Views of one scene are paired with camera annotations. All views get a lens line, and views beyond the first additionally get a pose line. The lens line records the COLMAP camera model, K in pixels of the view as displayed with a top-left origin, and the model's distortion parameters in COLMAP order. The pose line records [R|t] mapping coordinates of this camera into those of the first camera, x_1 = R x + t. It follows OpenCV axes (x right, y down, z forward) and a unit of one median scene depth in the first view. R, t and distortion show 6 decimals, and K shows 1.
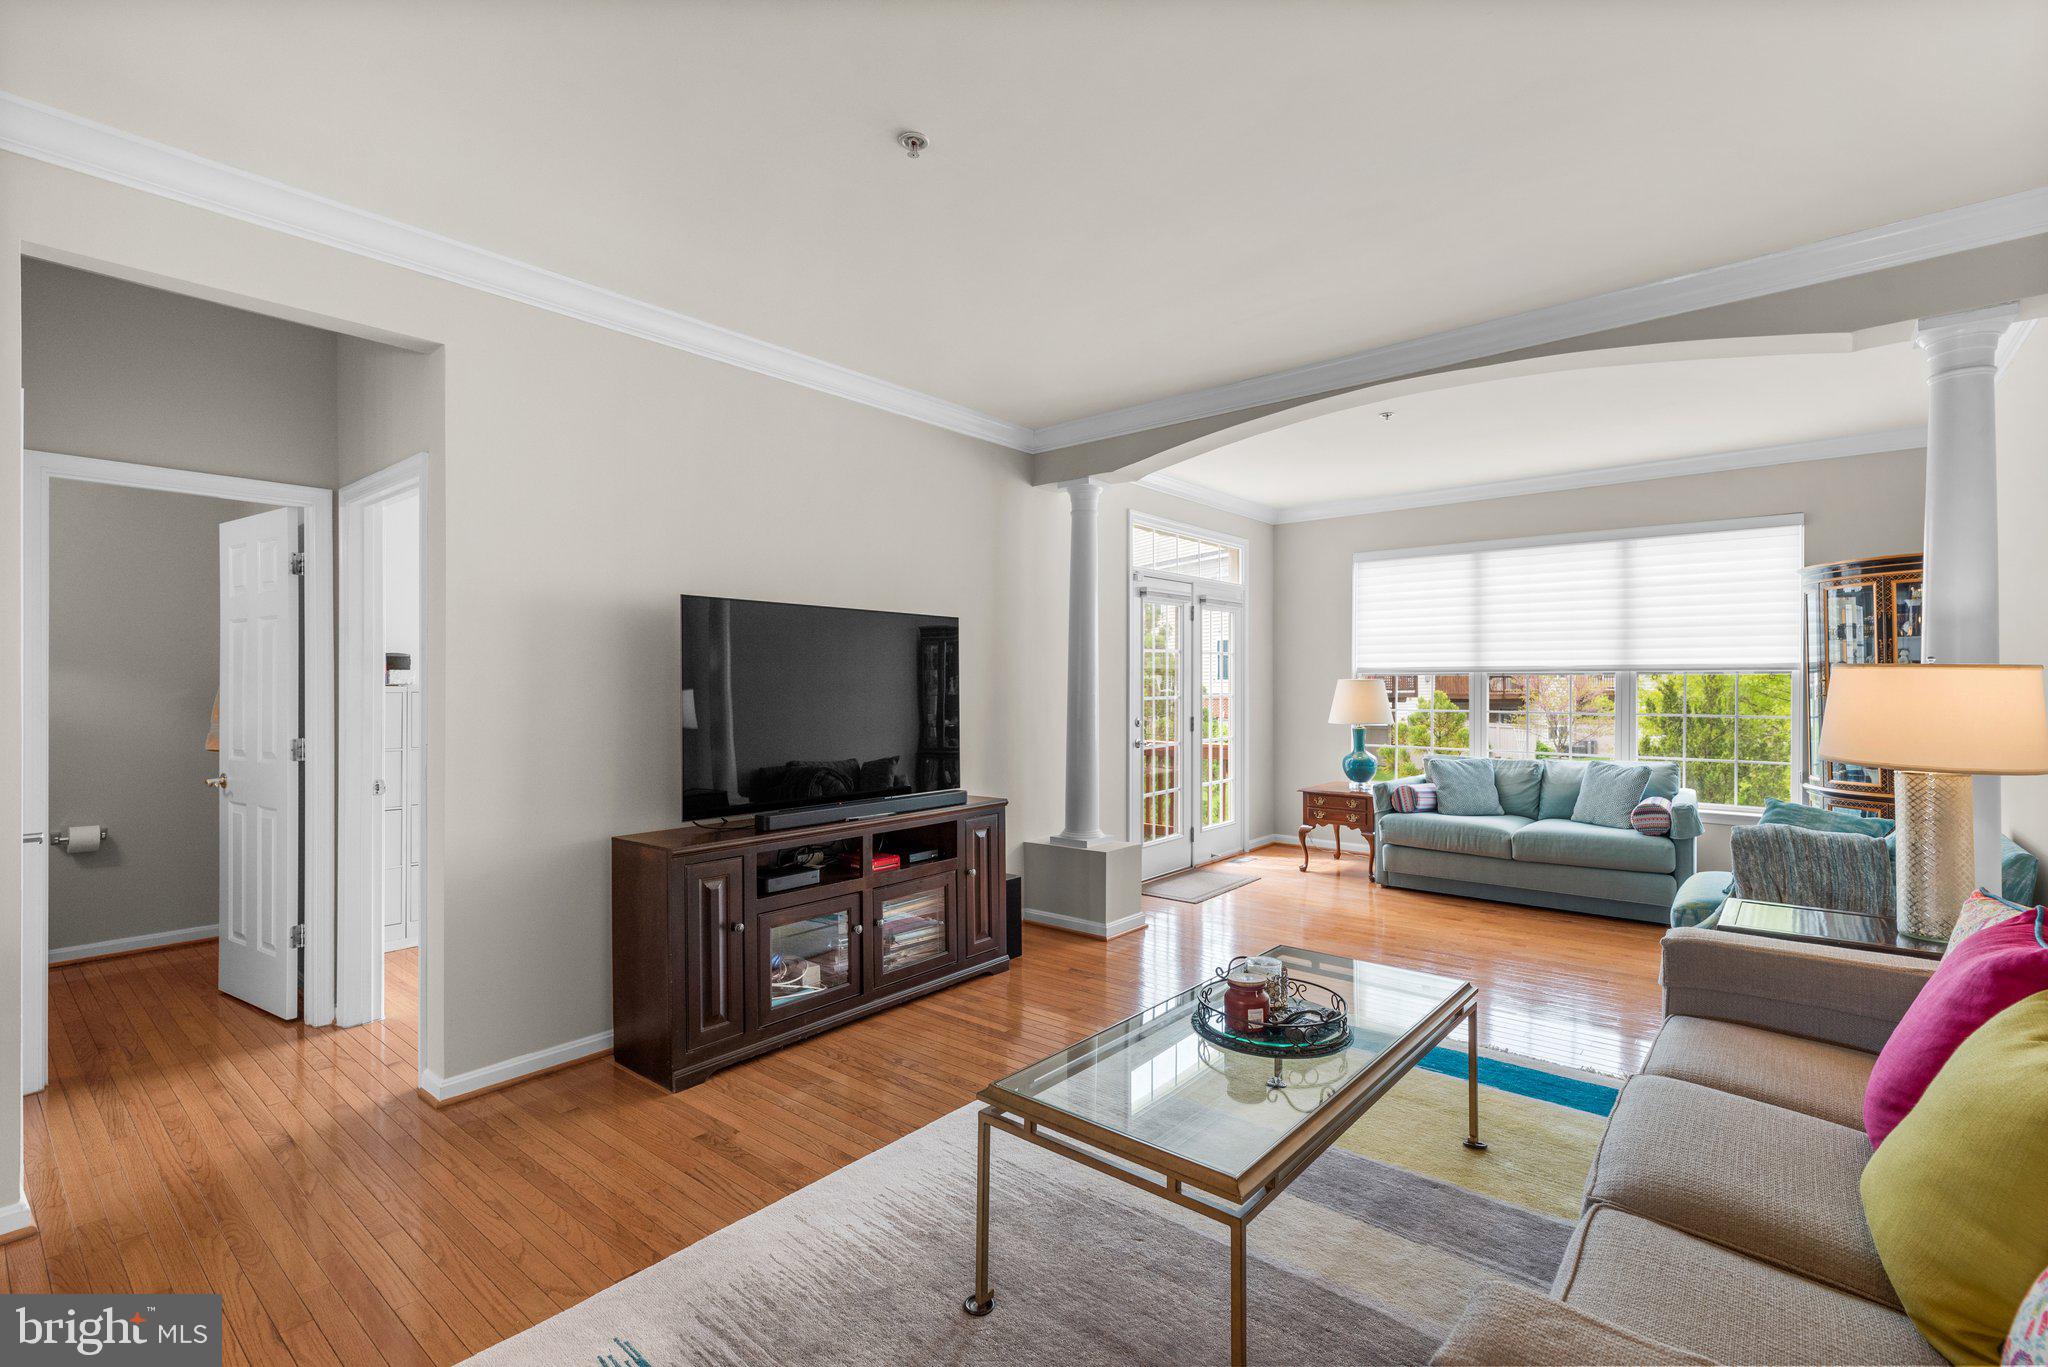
lens RADIAL K [[918.7, 0, 1021.8], [0, 918.7, 686.6], [0, 0, 1]] dist [0.002729, -0.000078]
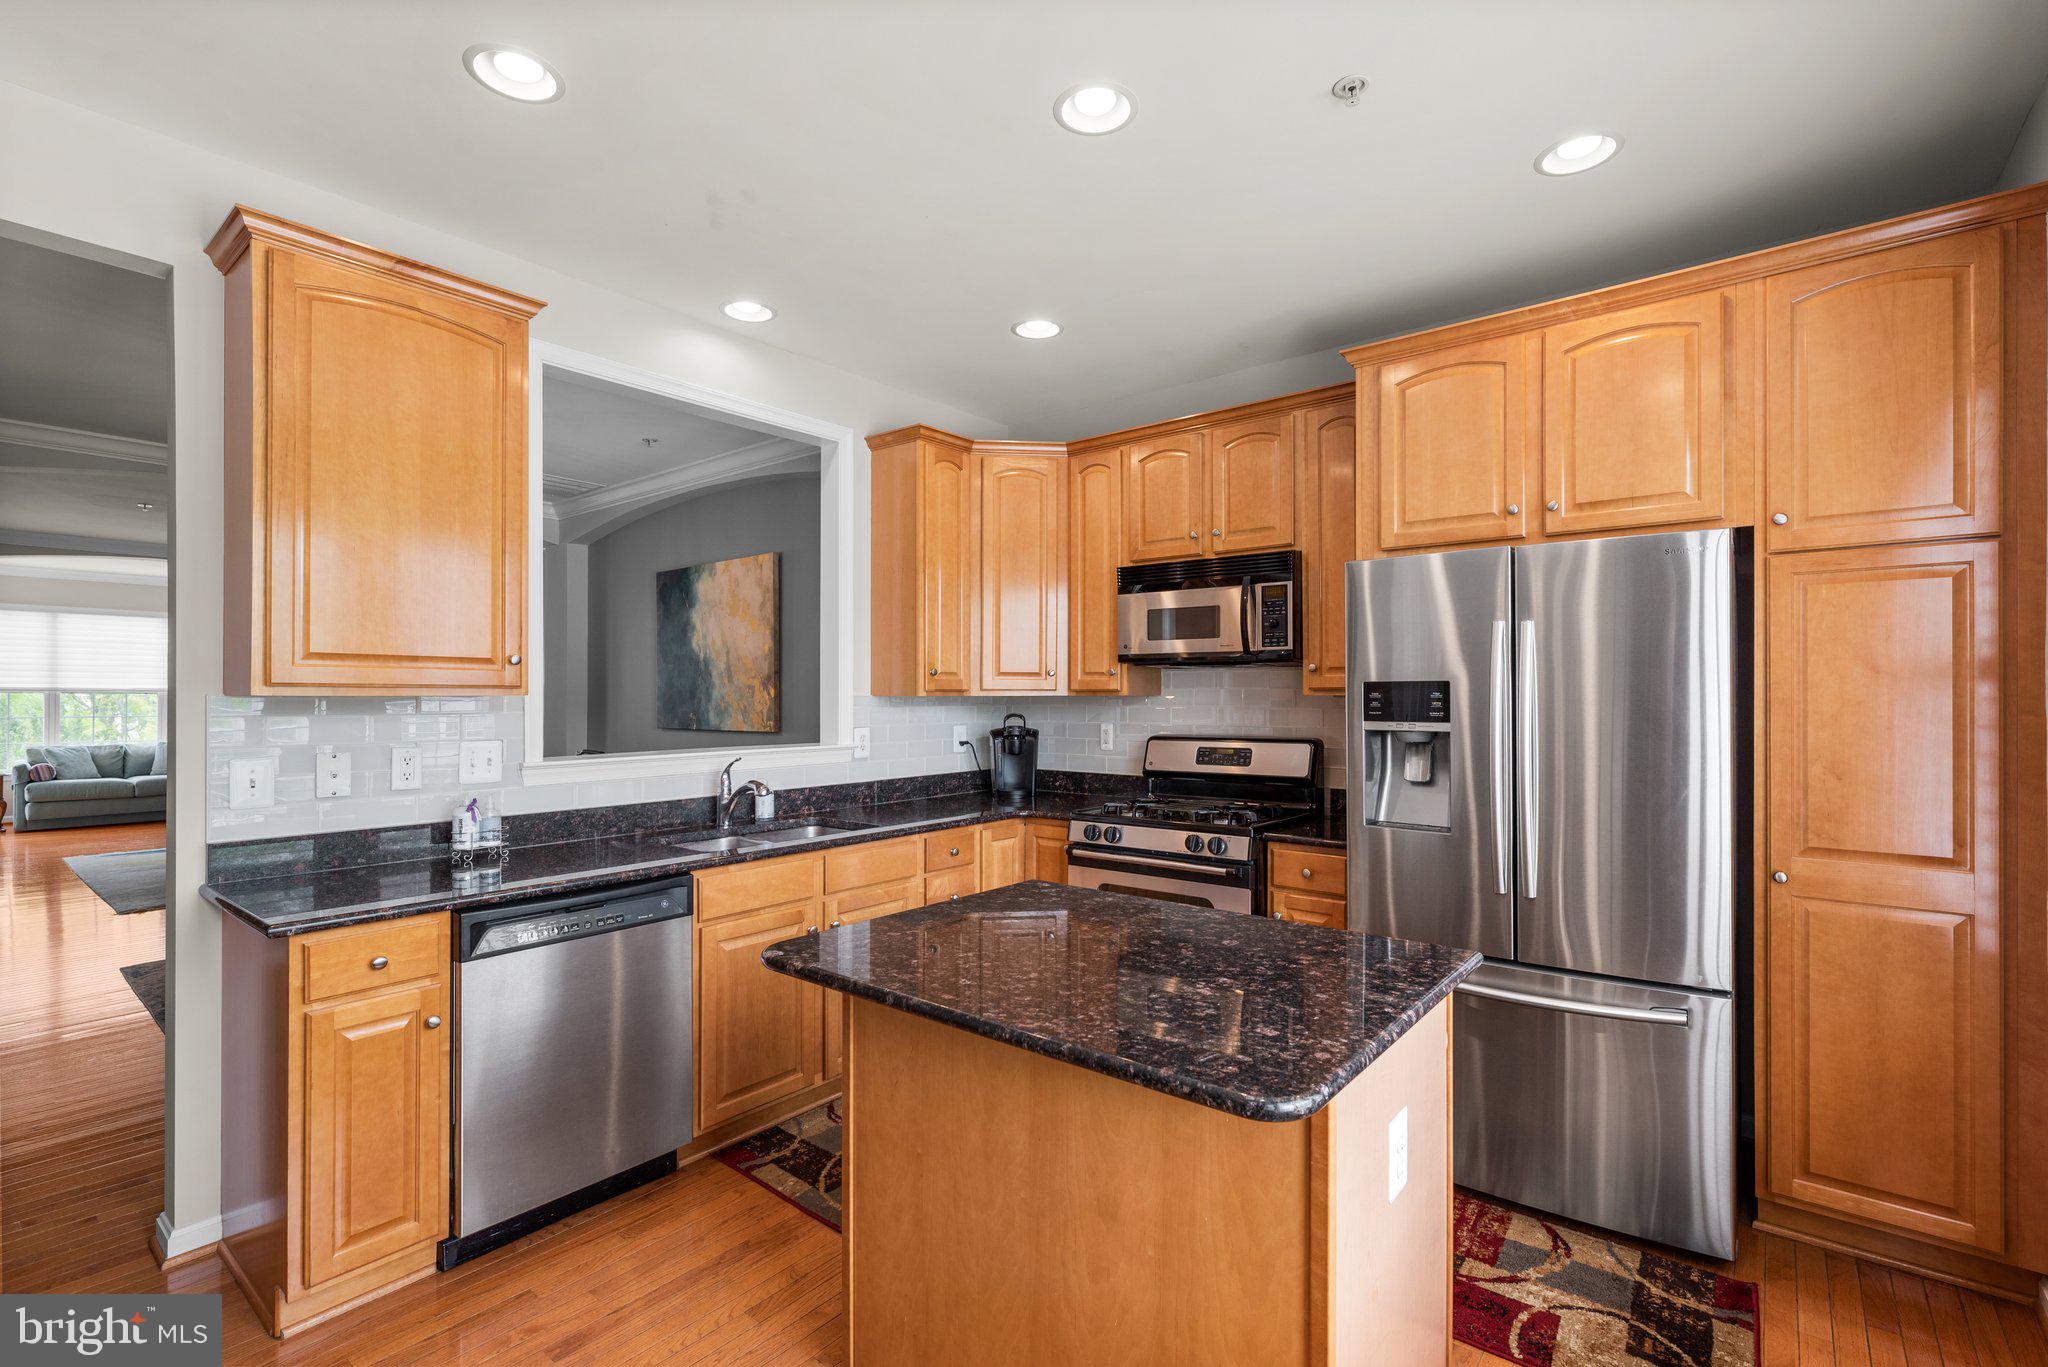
lens RADIAL K [[918.7, 0, 1026.9], [0, 918.7, 695.6], [0, 0, 1]] dist [0.002729, -0.000078]
pose [[-0.019900, 0.004082, 0.999794, -1.162498], [0.002839, 0.999988, -0.004027, 0.002045], [-0.999798, 0.002758, -0.019911, -0.635166]]
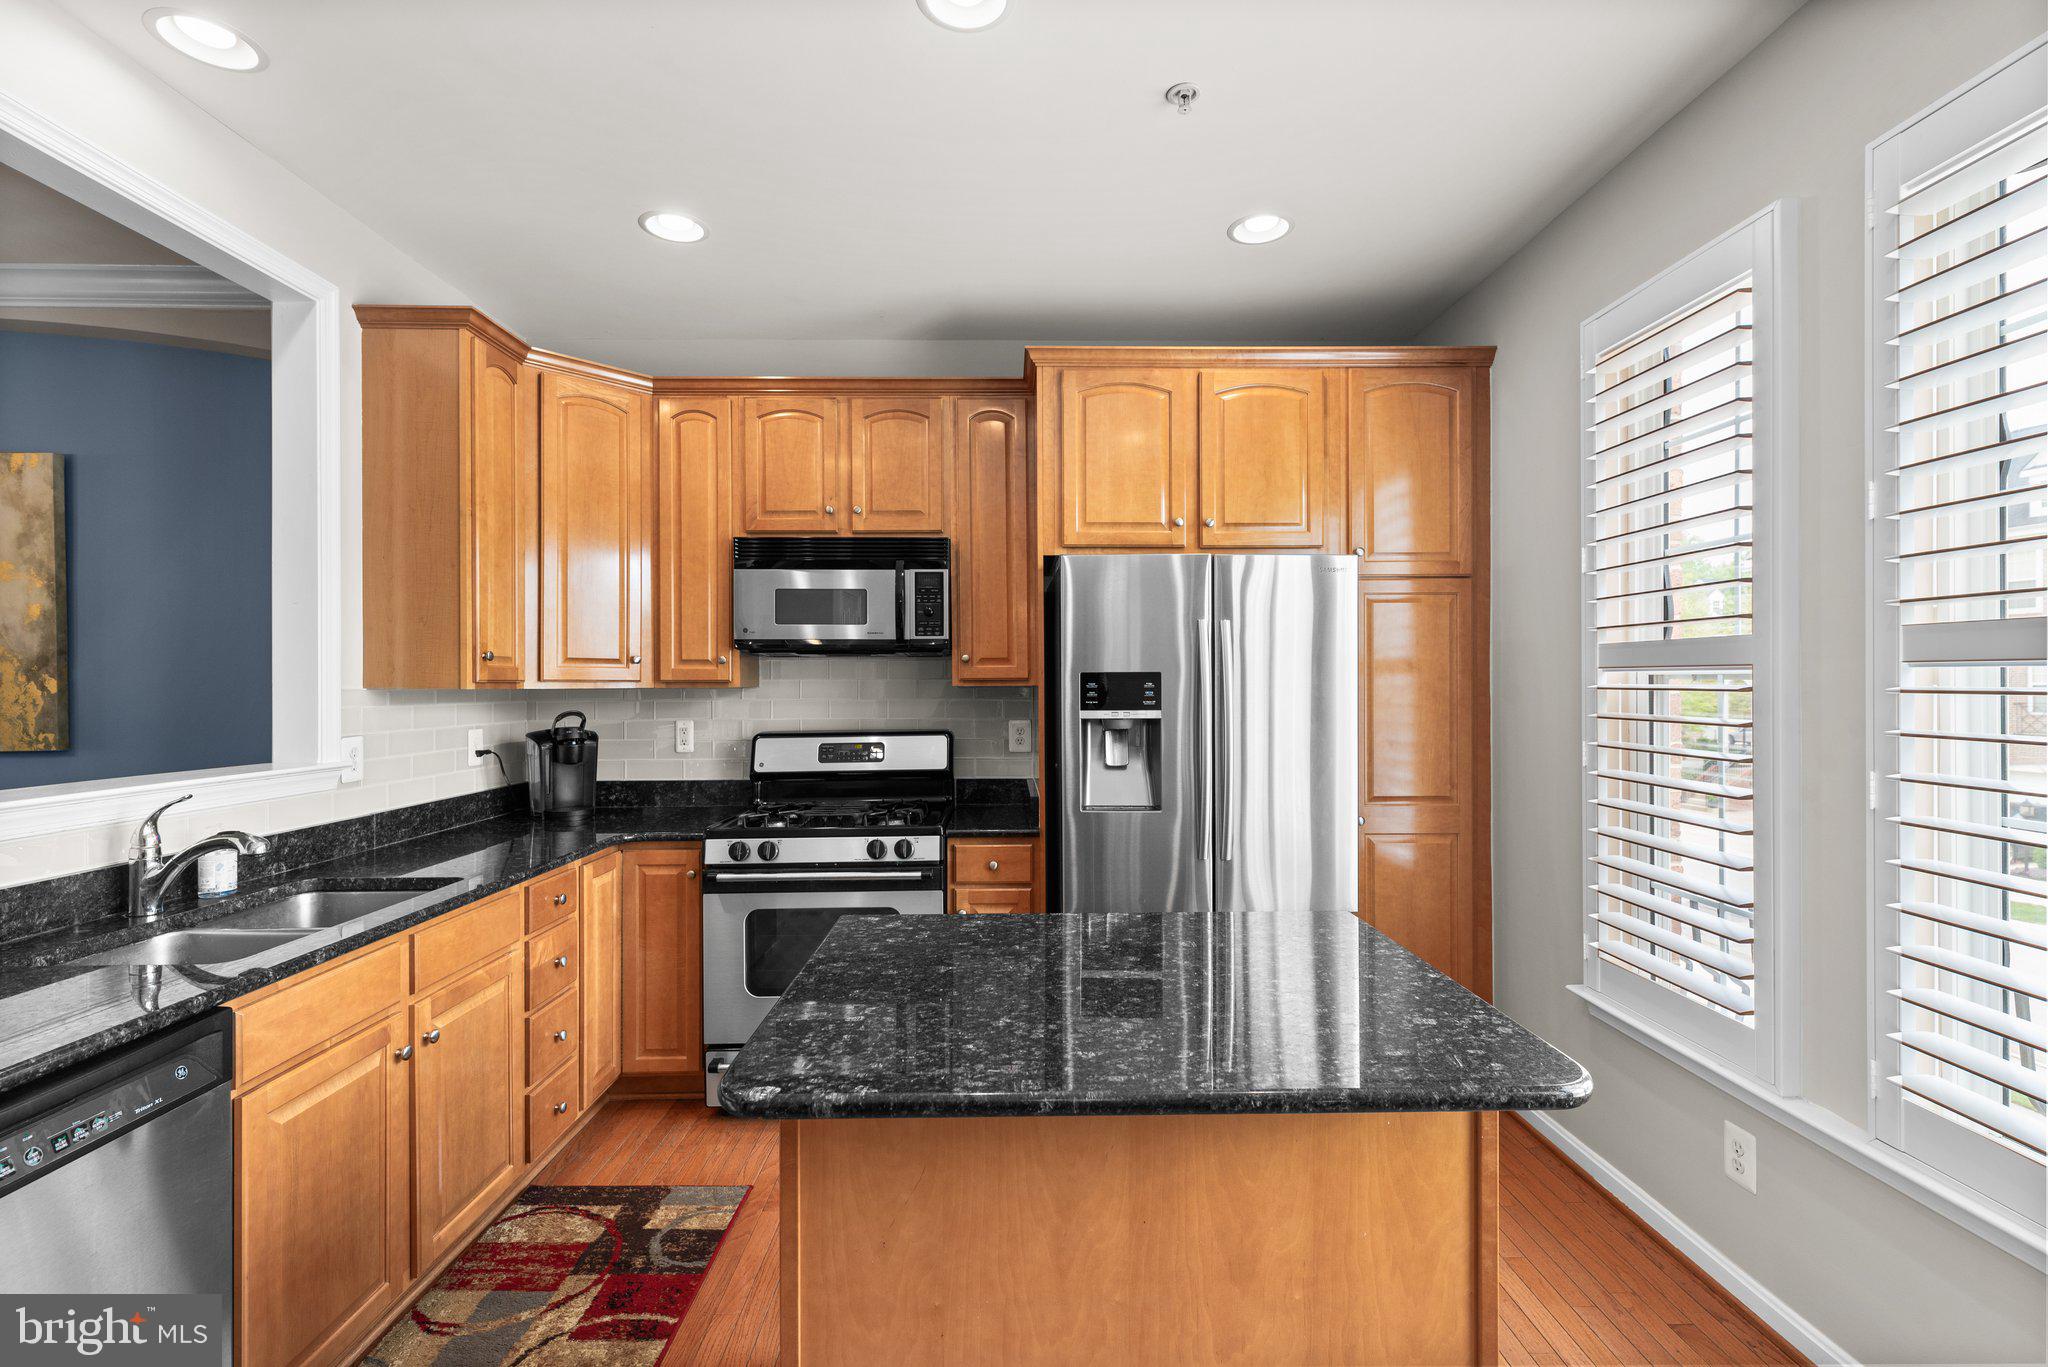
lens RADIAL K [[918.7, 0, 1024.6], [0, 918.7, 687.6], [0, 0, 1]] dist [0.002729, -0.000078]
pose [[-0.657547, 0.005601, 0.753392, -1.050626], [0.009064, 0.999959, 0.000476, 0.001140], [-0.753359, 0.007142, -0.657571, -0.486784]]
